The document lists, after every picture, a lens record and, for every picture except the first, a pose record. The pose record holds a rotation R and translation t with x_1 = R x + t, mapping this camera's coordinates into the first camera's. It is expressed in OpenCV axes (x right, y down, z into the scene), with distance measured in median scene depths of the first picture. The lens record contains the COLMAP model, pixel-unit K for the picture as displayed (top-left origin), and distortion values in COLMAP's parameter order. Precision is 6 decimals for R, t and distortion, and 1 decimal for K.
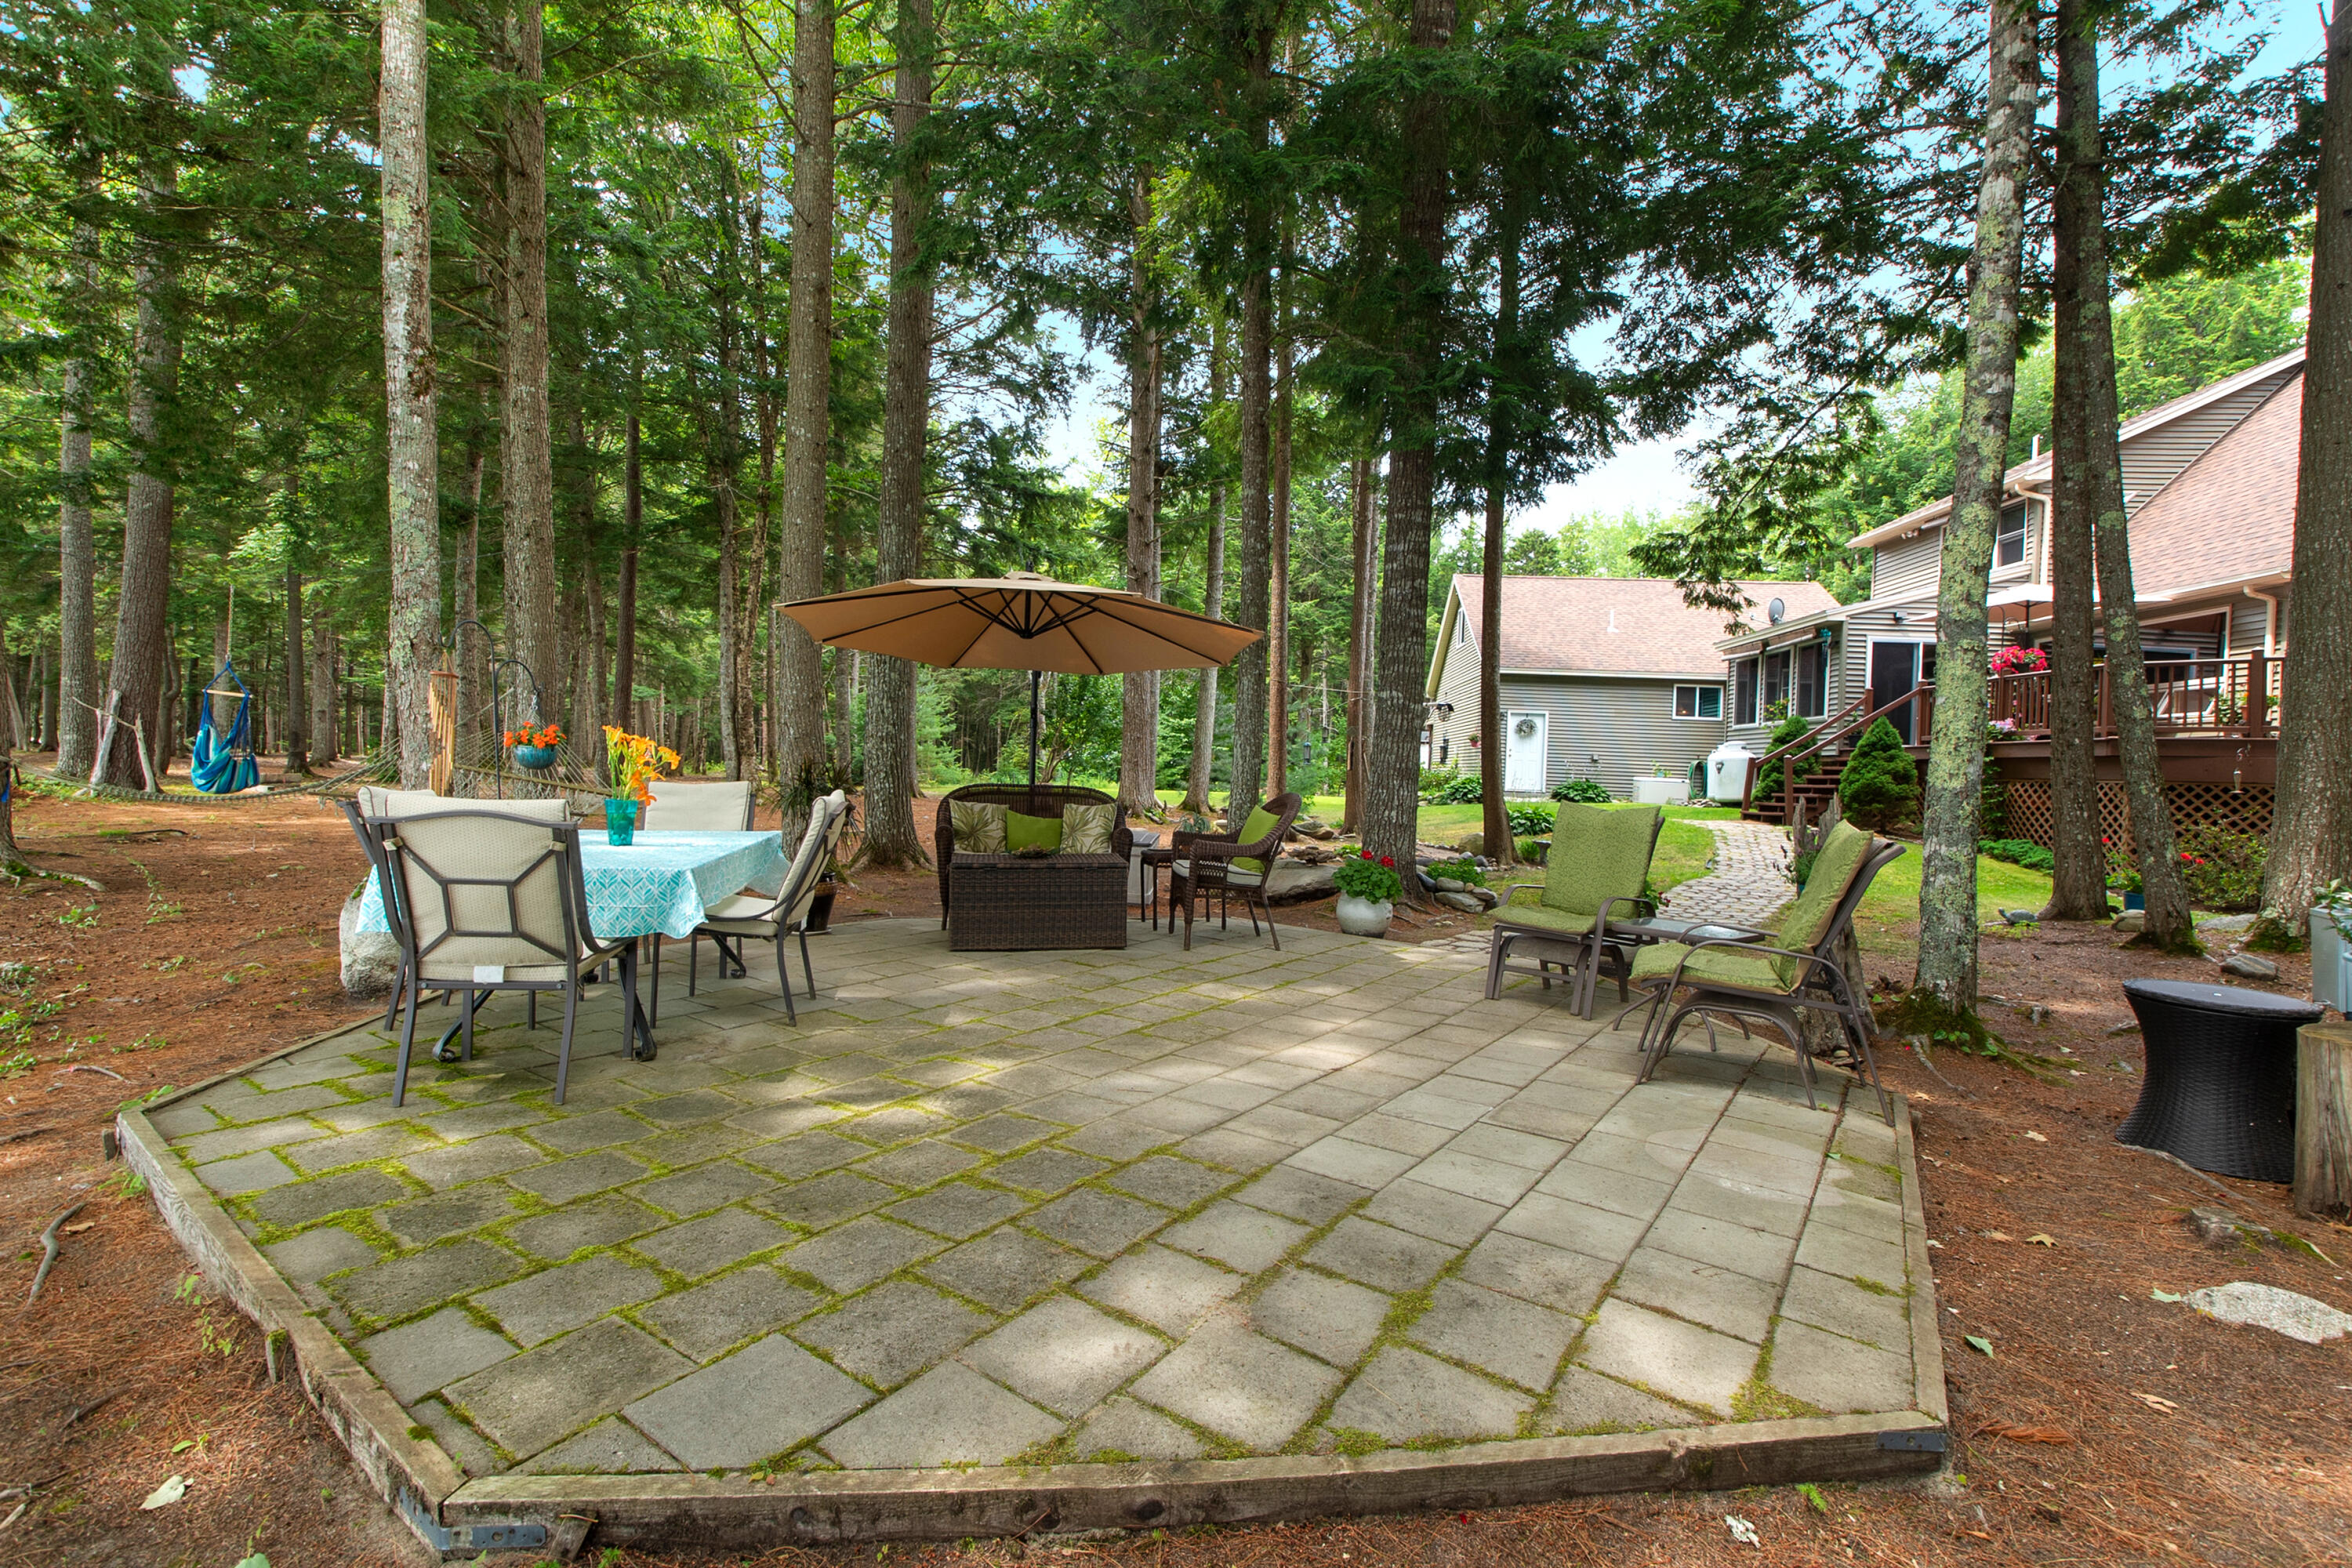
lens RADIAL K [[1053.7, 0, 1173.8], [0, 1053.7, 784.4], [0, 0, 1]] dist [0.001643, -0.000288]
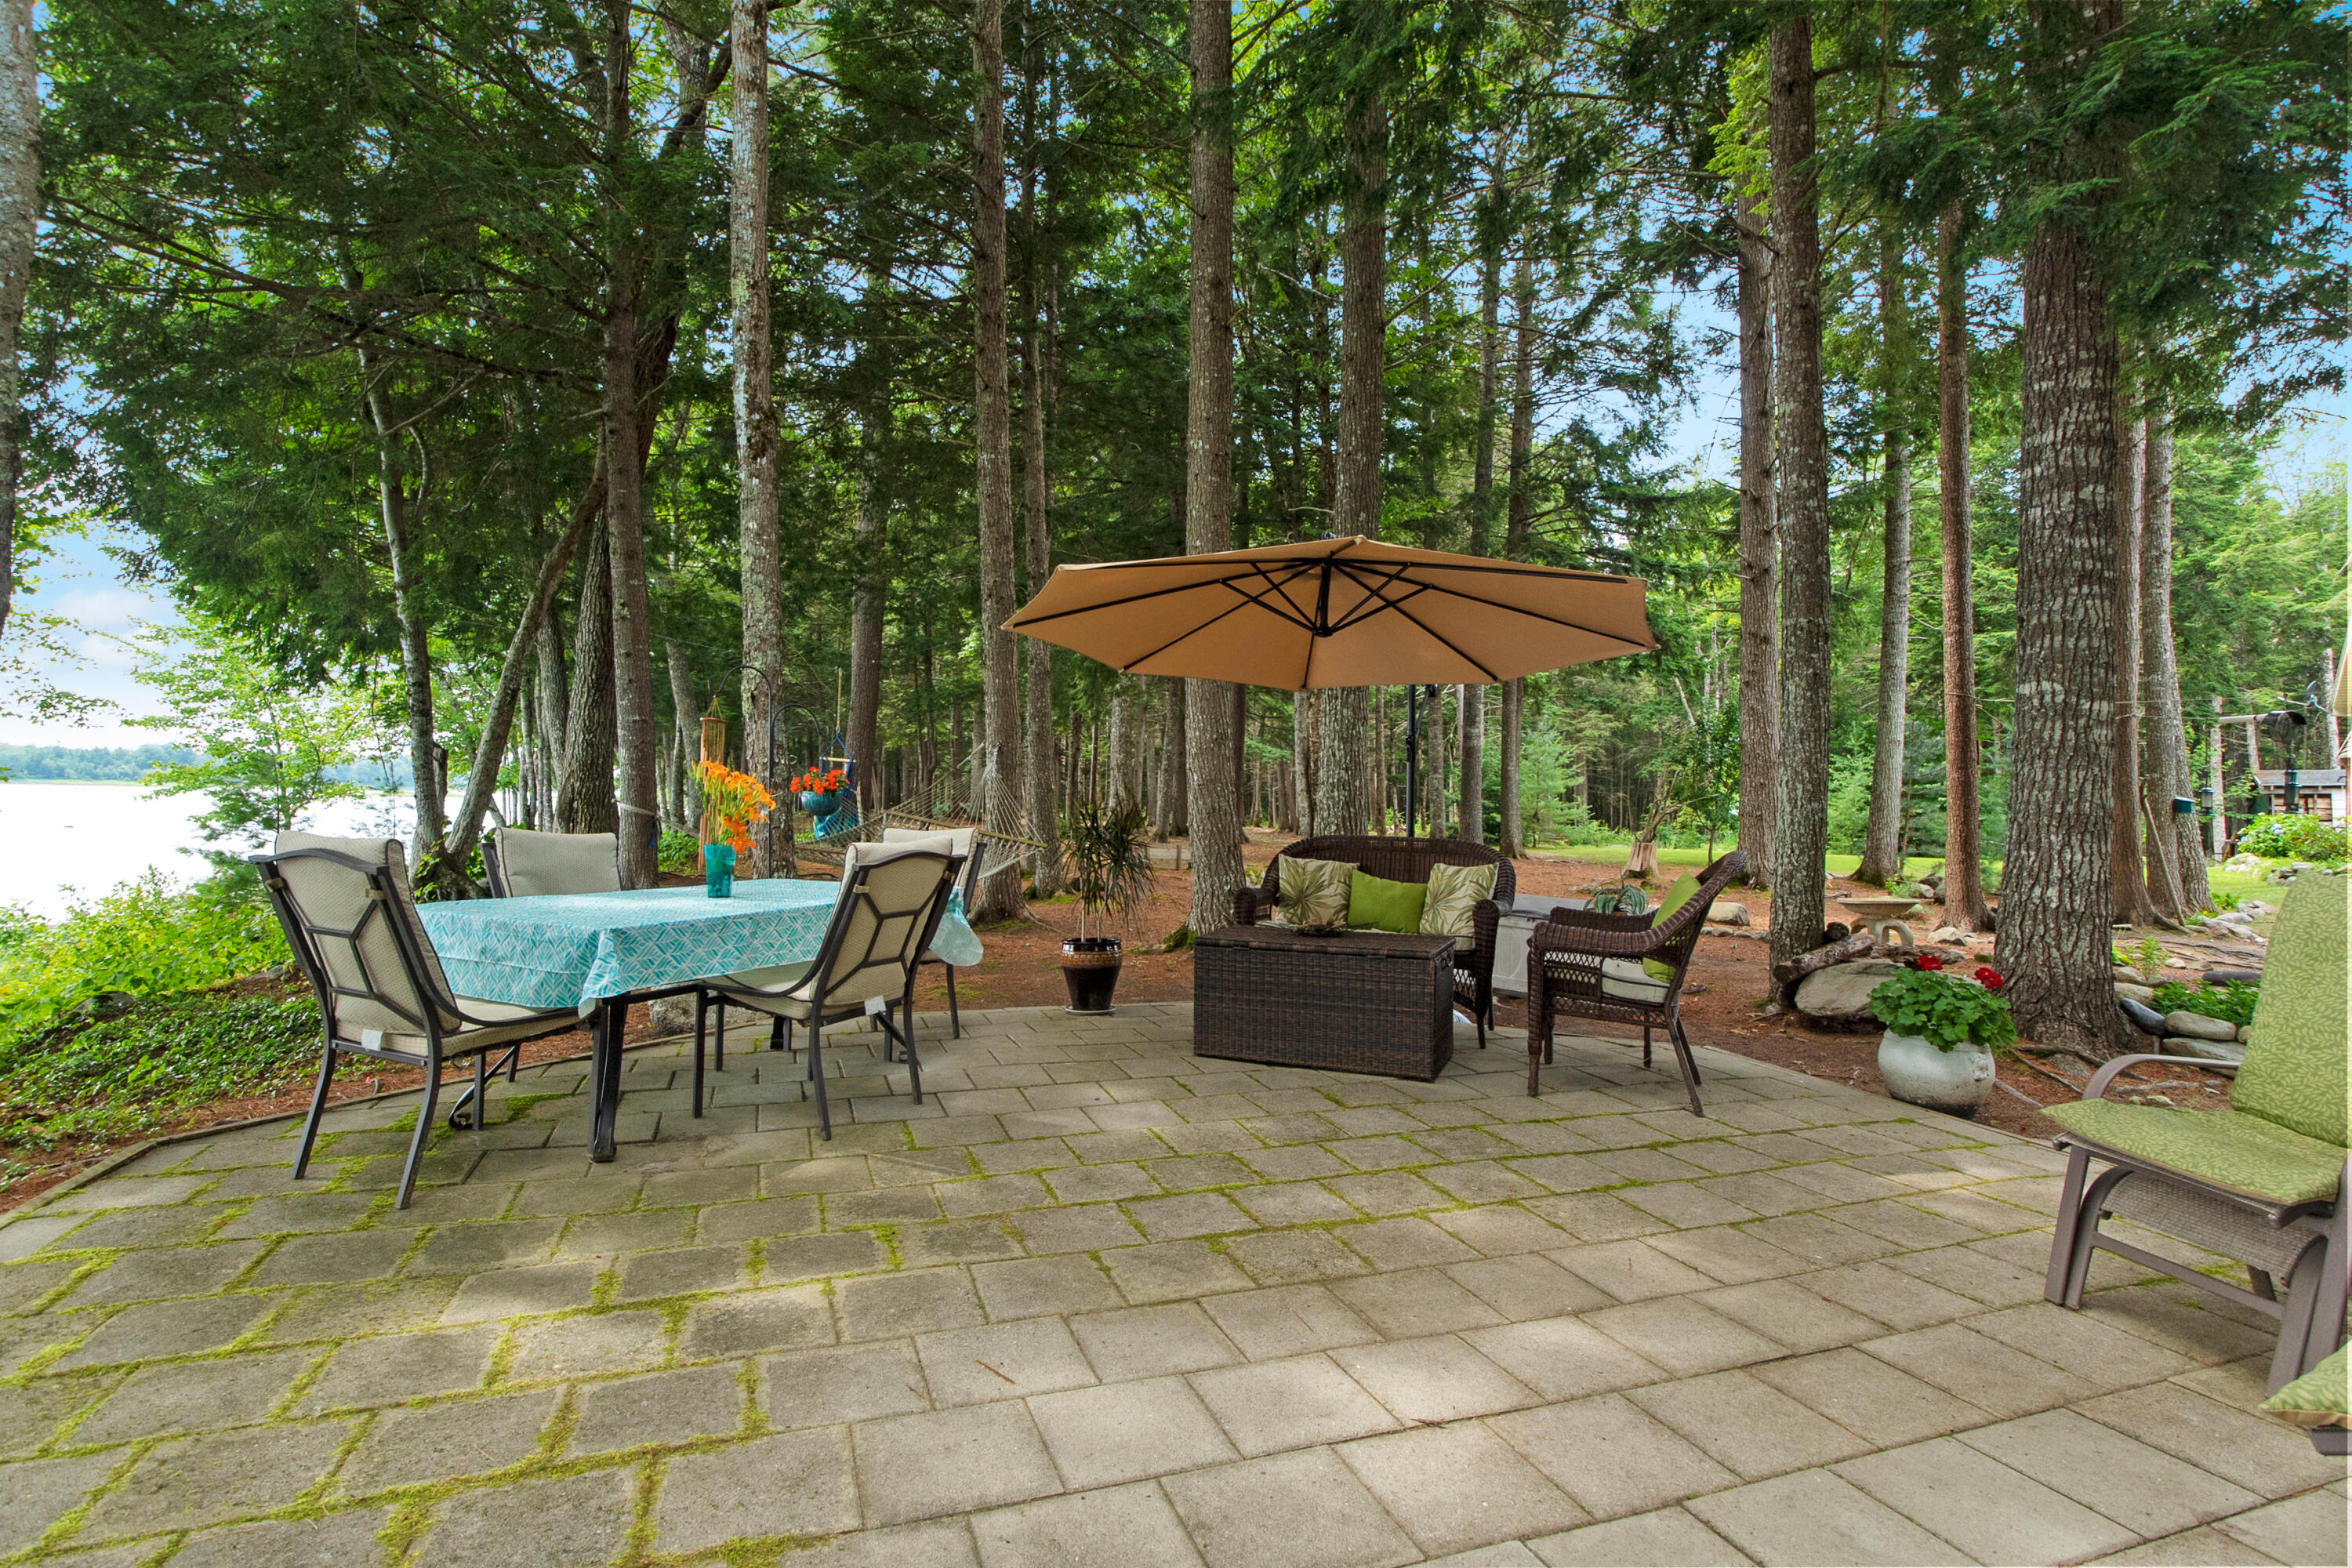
lens RADIAL K [[1109.8, 0, 1177.3], [0, 1109.8, 773.2], [0, 0, 1]] dist [0.002725, -0.000432]
pose [[0.827240, -0.027913, -0.561155, 0.184281], [-0.008669, 0.998012, -0.062422, 0.005789], [0.561781, 0.056502, 0.825354, 0.268064]]
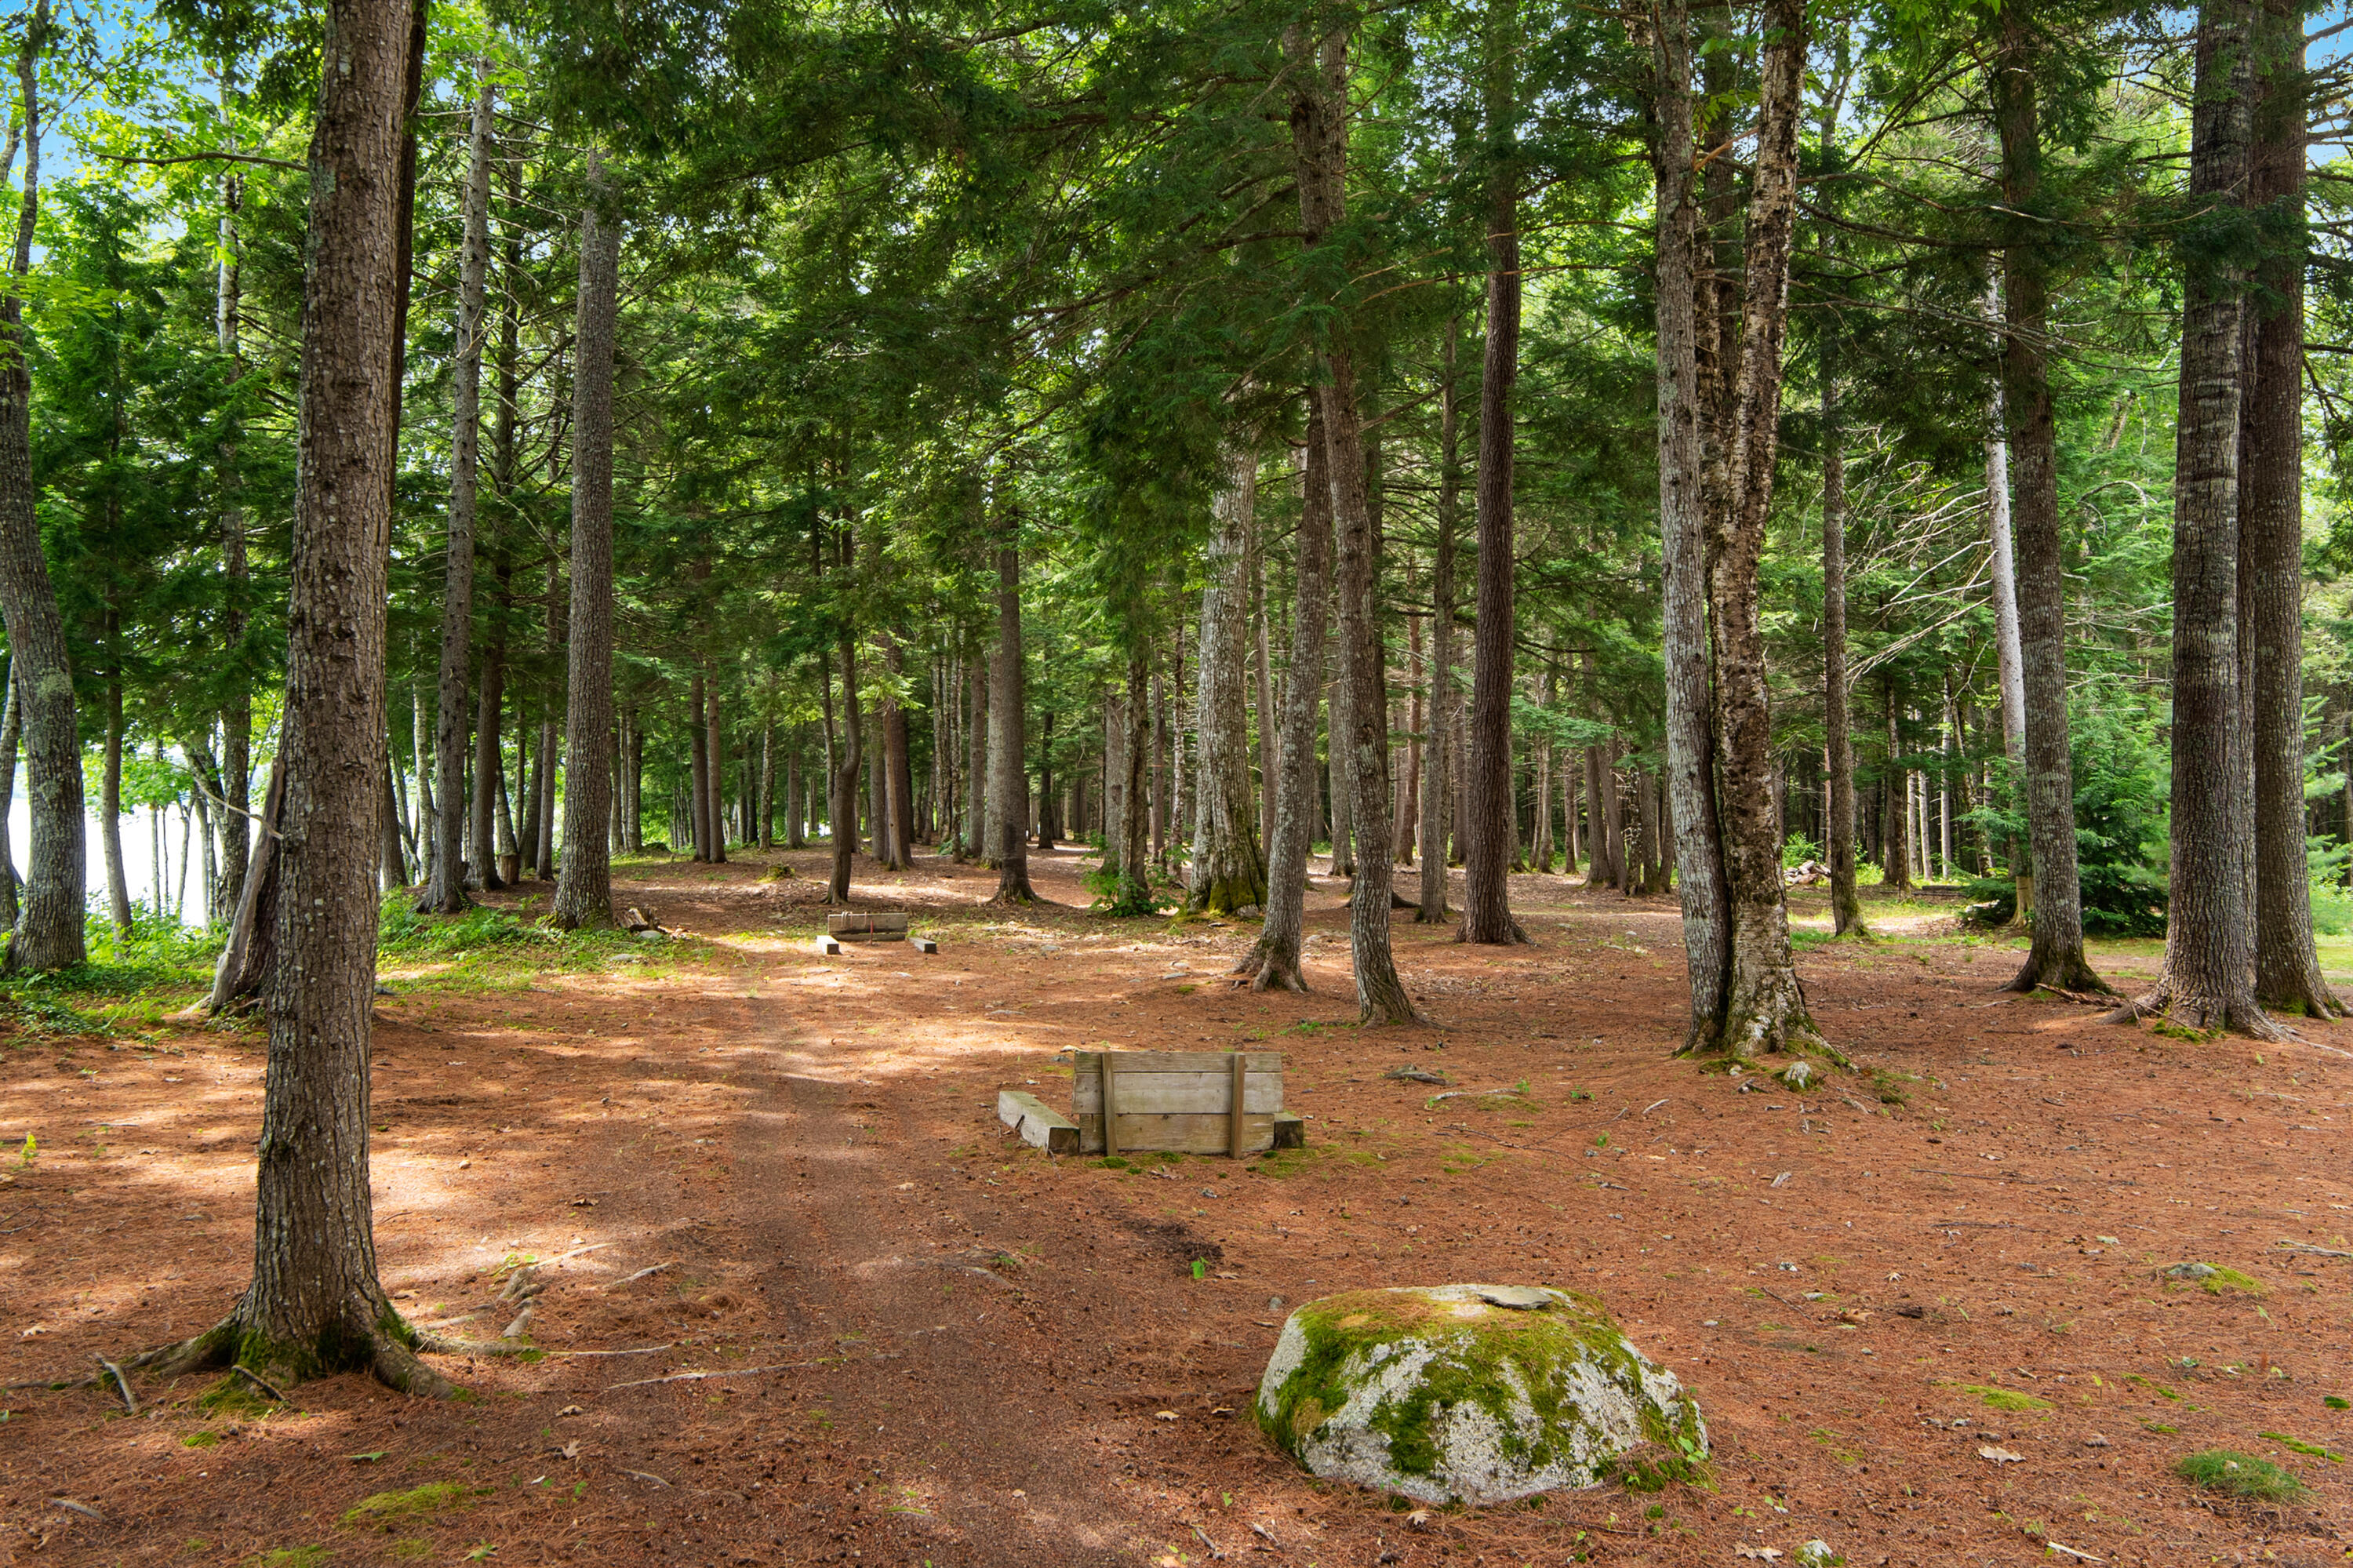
lens RADIAL K [[1679.8, 0, 1170.6], [0, 1679.8, 781.6], [0, 0, 1]] dist [0.003885, 0.000223]
pose [[0.735630, -0.031502, -0.676650, -0.647932], [-0.008345, 0.998421, -0.055555, -0.104255], [0.677332, 0.046515, 0.734206, 1.710284]]
